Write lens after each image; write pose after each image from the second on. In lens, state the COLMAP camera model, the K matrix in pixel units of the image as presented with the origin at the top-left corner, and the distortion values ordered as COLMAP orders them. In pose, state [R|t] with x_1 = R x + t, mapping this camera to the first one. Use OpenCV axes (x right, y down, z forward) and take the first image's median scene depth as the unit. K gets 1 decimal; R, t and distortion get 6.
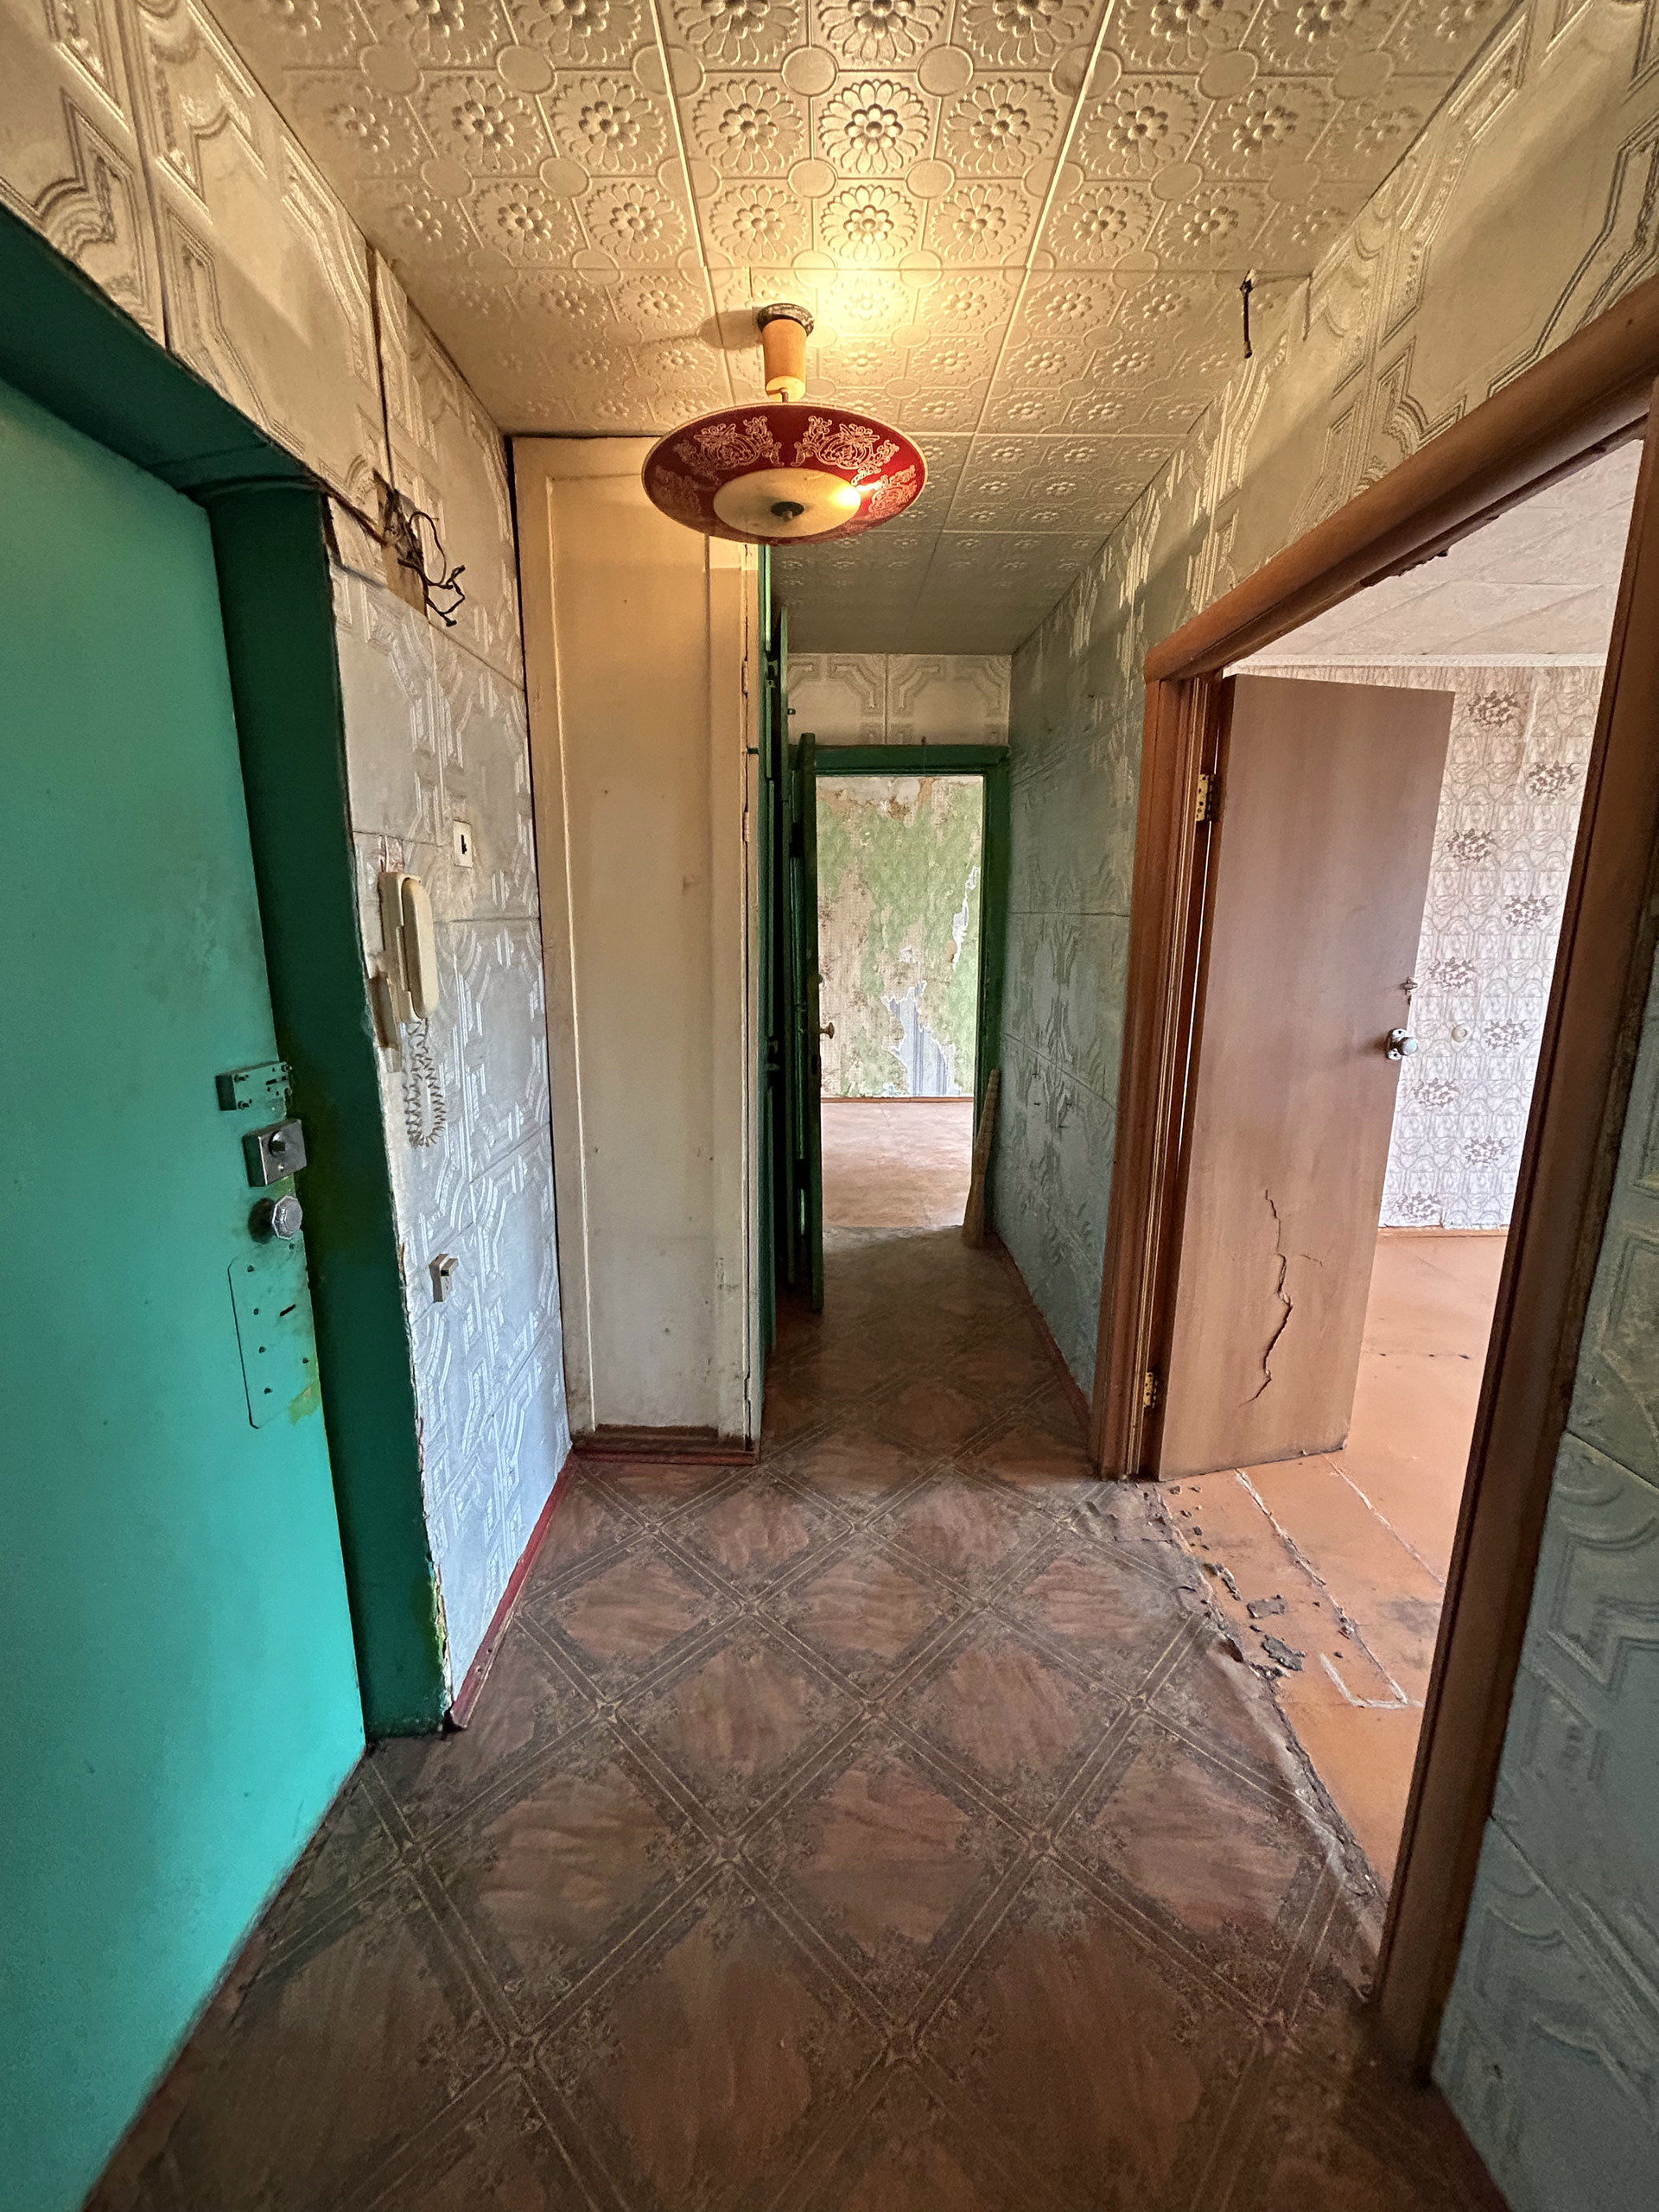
lens RADIAL K [[890.2, 0, 829.5], [0, 890.2, 1106.0], [0, 0, 1]] dist [0.000681, 0.000022]
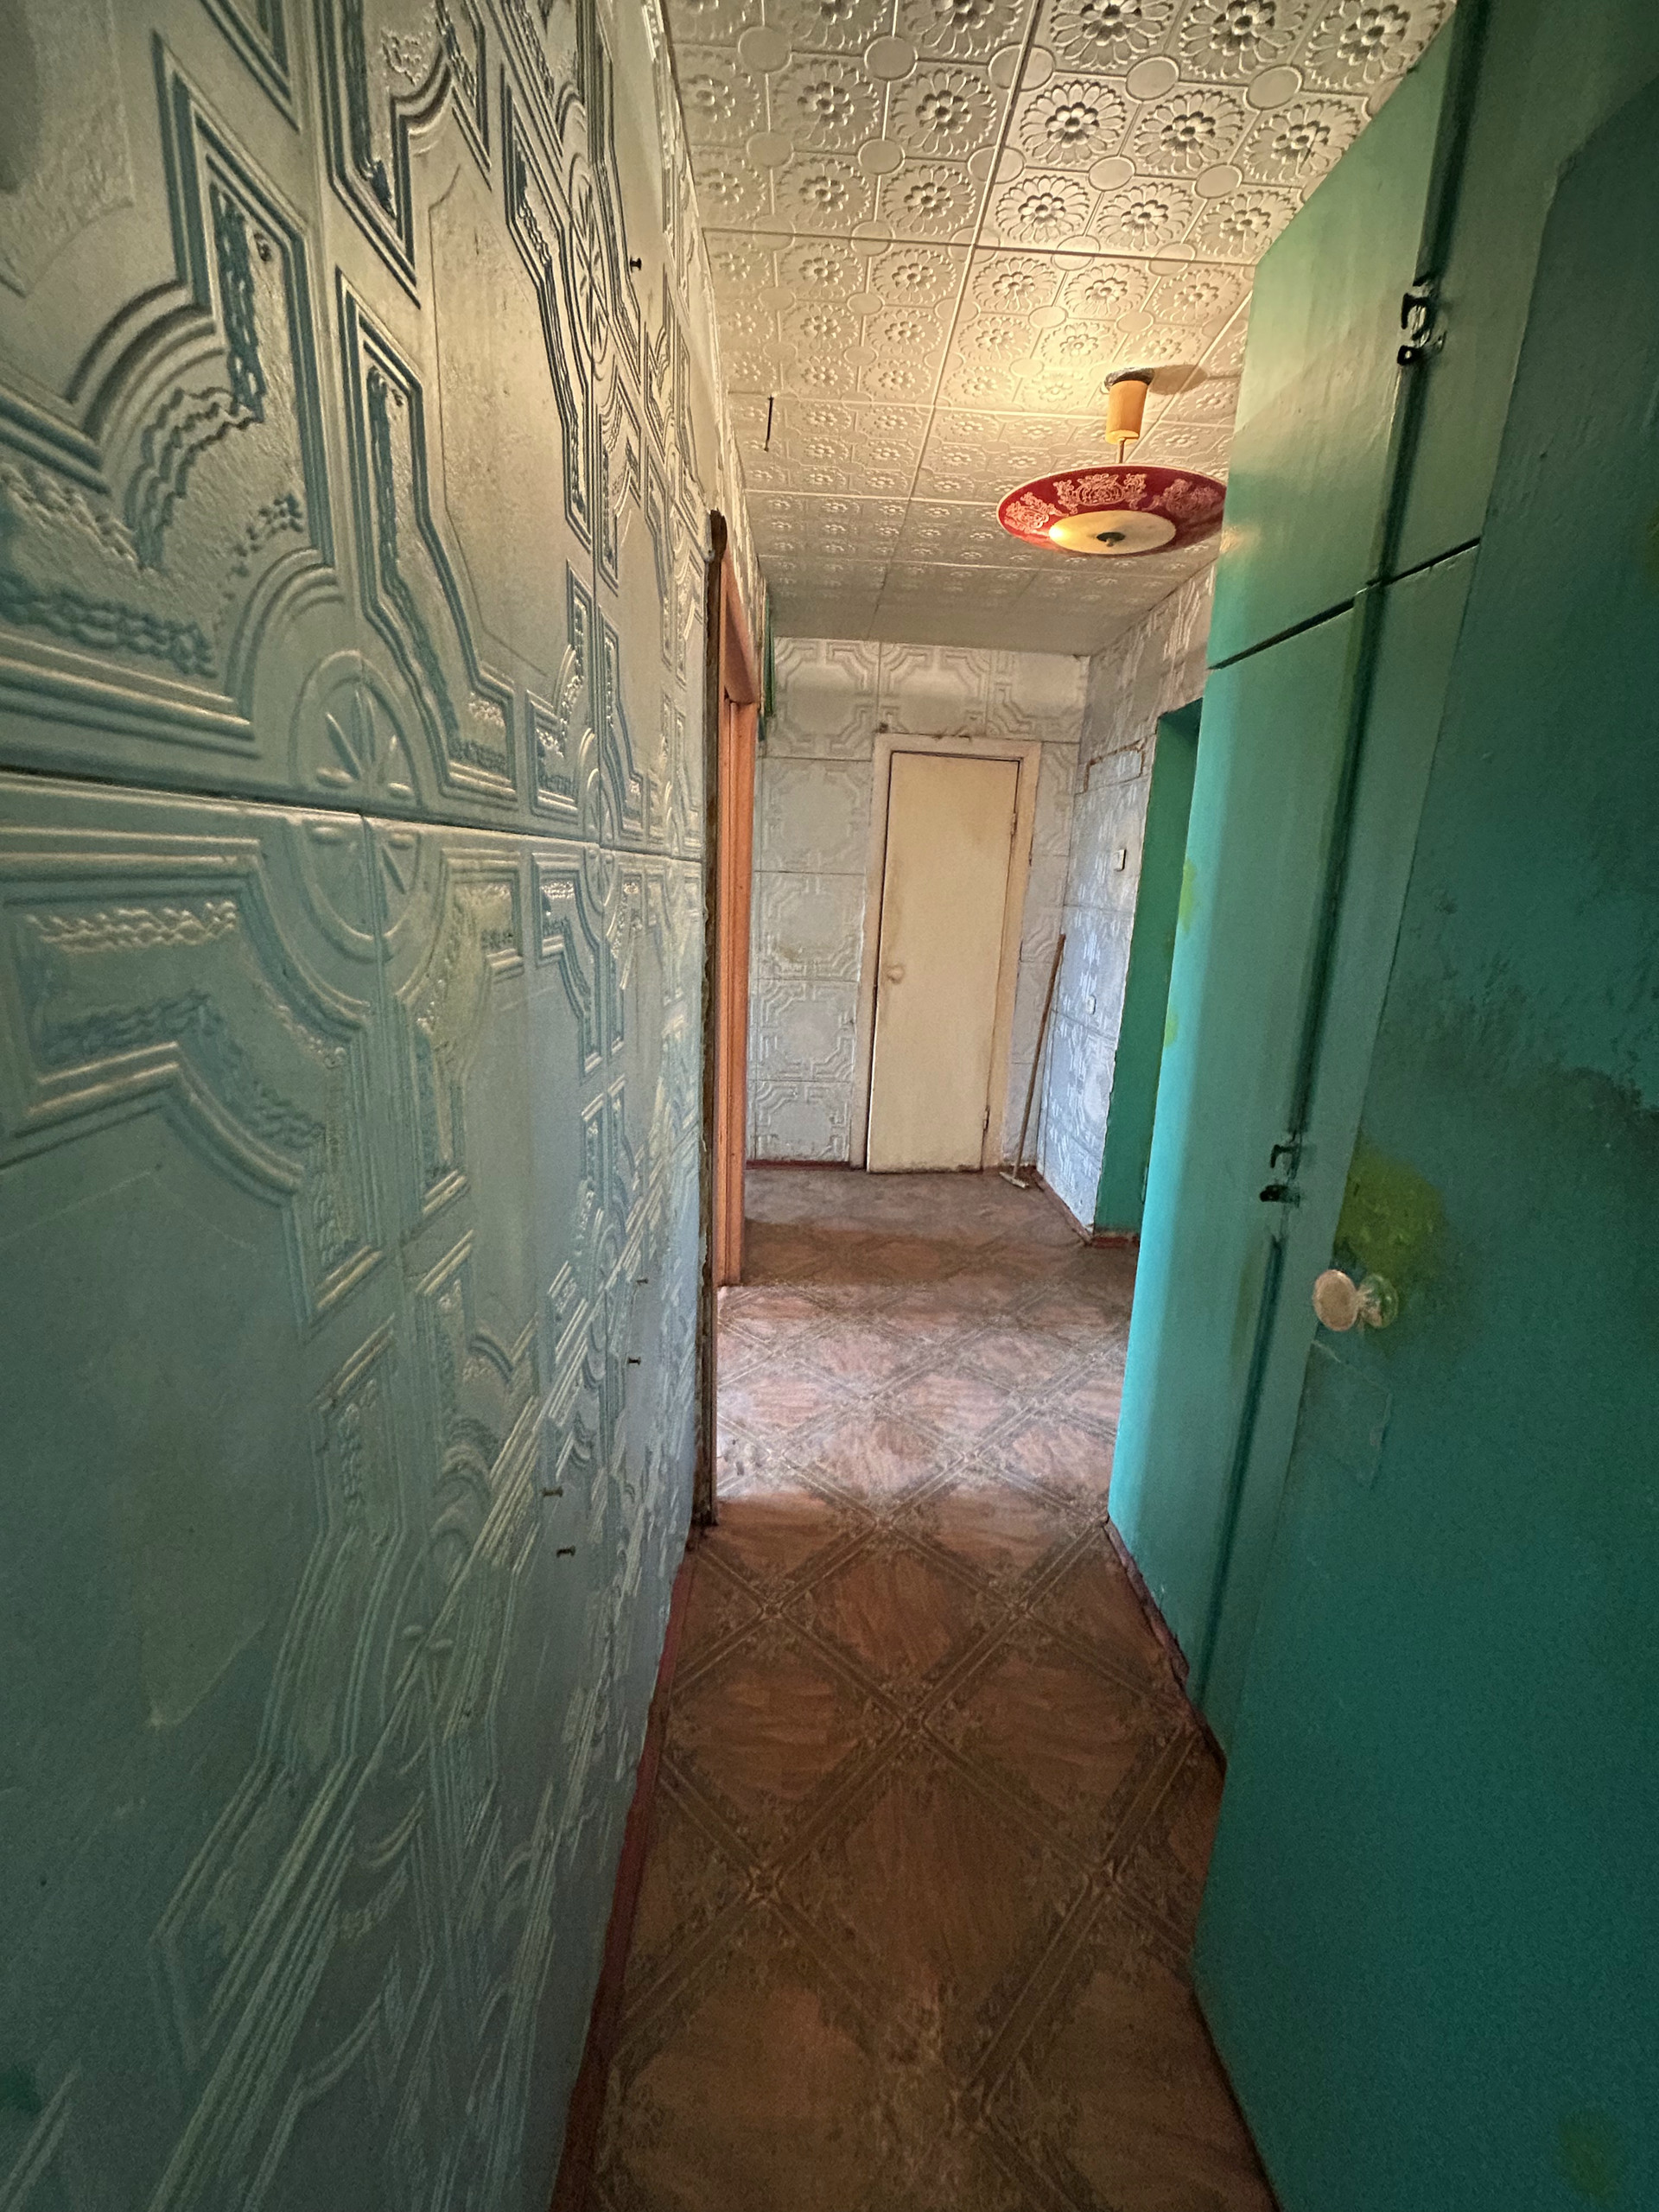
lens RADIAL K [[890.2, 0, 829.5], [0, 890.2, 1106.0], [0, 0, 1]] dist [0.000681, 0.000022]
pose [[-0.998760, -0.040457, -0.029025, 0.259214], [-0.049247, 0.888603, 0.456026, -0.386672], [0.007342, 0.456890, -0.889493, 1.821251]]
